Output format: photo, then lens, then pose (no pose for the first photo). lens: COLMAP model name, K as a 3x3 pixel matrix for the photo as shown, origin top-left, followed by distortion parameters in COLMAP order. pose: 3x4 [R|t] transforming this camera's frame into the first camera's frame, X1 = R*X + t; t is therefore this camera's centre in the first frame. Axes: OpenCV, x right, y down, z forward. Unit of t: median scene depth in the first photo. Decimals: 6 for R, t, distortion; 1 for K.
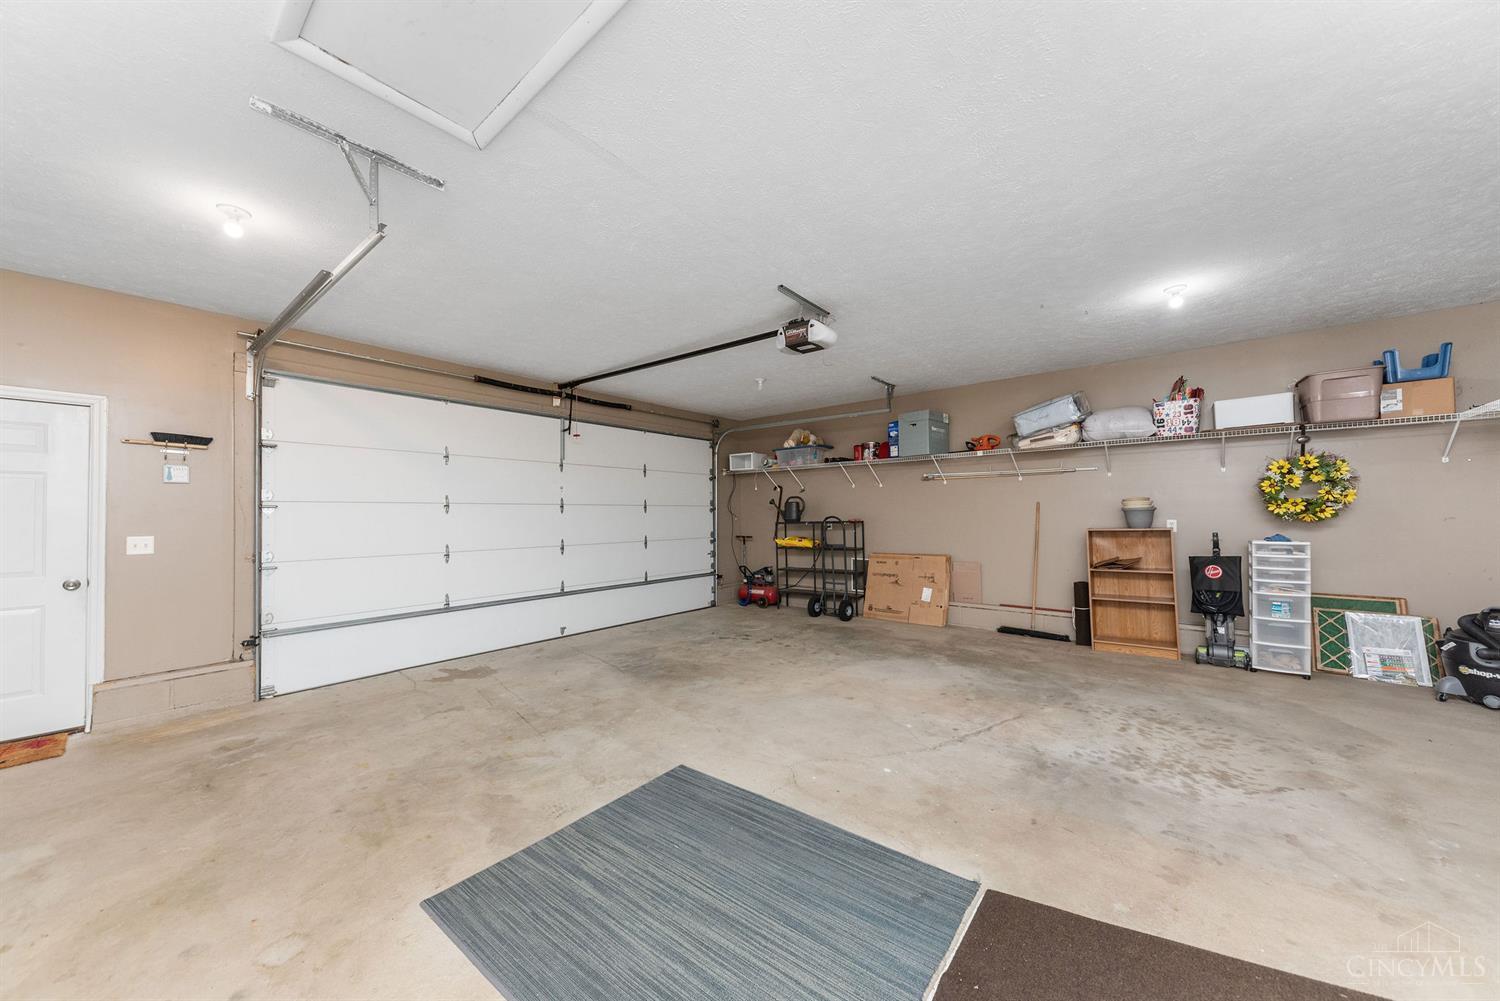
lens RADIAL K [[506.6, 0, 755.3], [0, 506.6, 502.3], [0, 0, 1]] dist [-0.000319, -0.000021]
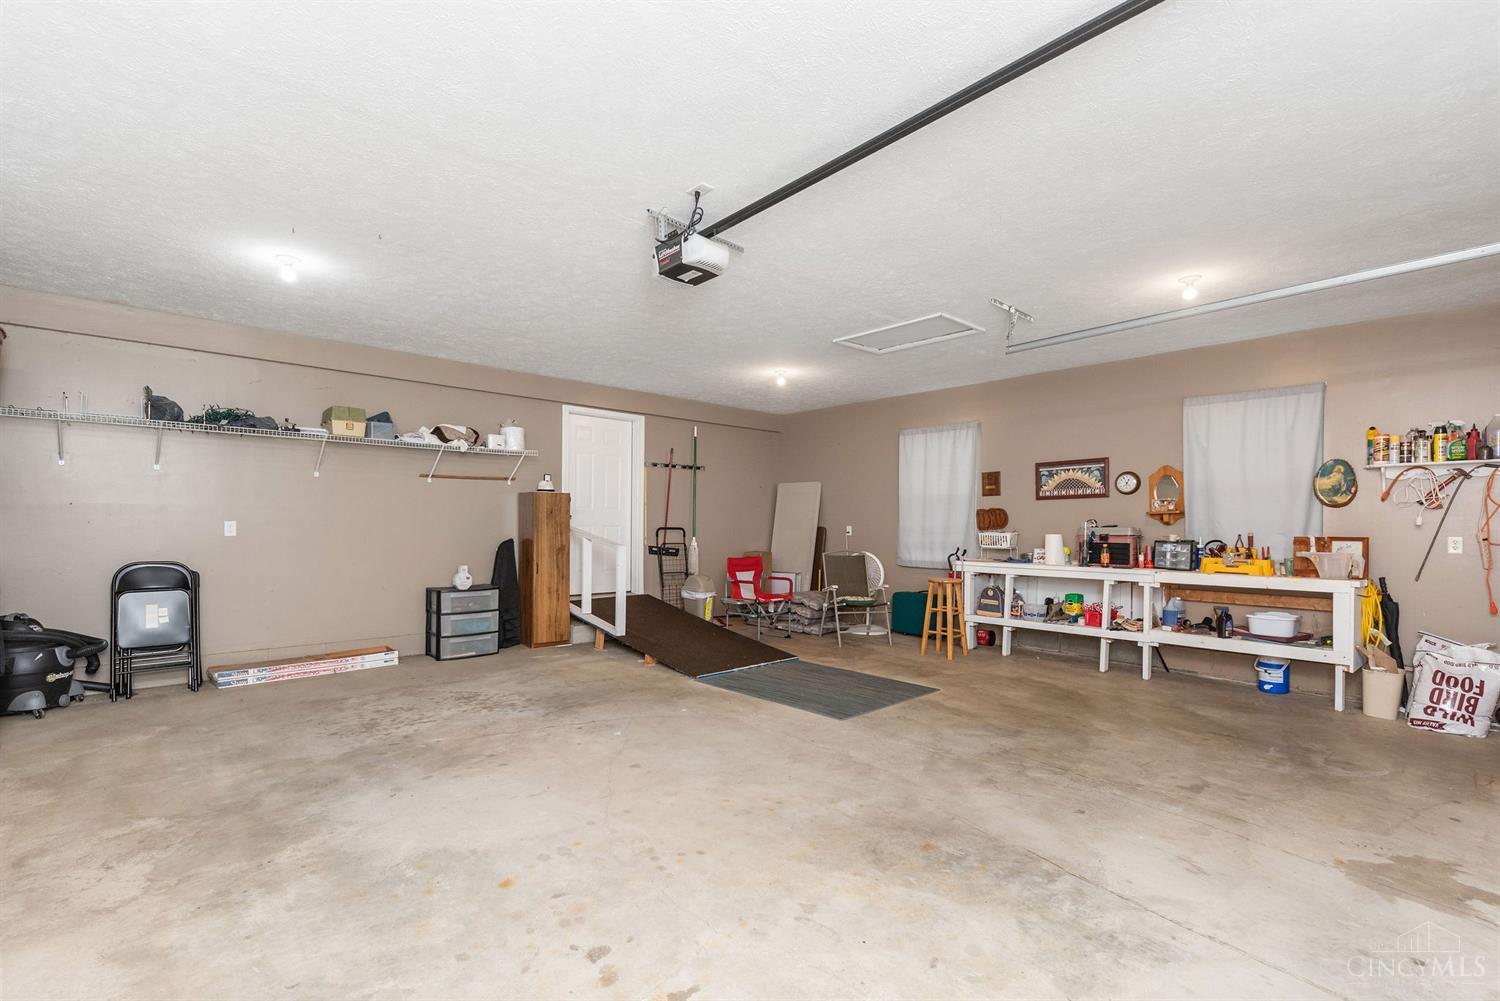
lens RADIAL K [[669.5, 0, 750.0], [0, 669.5, 512.6], [0, 0, 1]] dist [0.000312, -0.000005]
pose [[-0.990635, 0.006303, 0.136393, -0.129971], [-0.000213, 0.998861, -0.047710, 0.080335], [-0.136539, -0.047292, -0.989505, 2.313905]]
